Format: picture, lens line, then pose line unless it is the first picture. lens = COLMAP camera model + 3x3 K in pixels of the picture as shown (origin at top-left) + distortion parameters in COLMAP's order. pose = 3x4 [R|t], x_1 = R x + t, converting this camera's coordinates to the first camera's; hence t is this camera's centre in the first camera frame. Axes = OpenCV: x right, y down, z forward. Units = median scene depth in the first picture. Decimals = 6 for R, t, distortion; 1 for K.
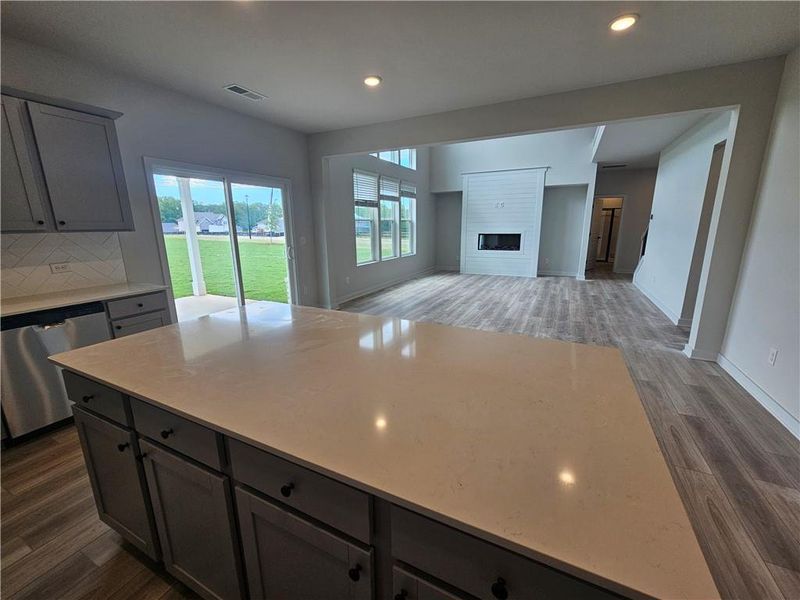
lens RADIAL K [[331.4, 0, 400.0], [0, 331.4, 300.0], [0, 0, 1]] dist [-0.000743, 0.000436]
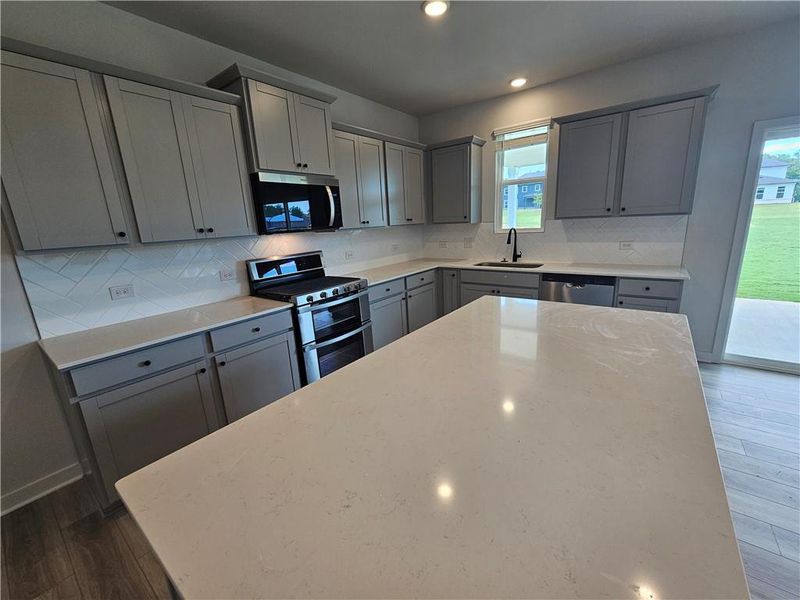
lens RADIAL K [[331.4, 0, 400.0], [0, 331.4, 300.0], [0, 0, 1]] dist [-0.000743, 0.000436]
pose [[-0.192819, 0.256732, -0.947053, 0.309688], [-0.169689, 0.941899, 0.289883, -0.110759], [0.966450, 0.216600, -0.138051, 0.376884]]
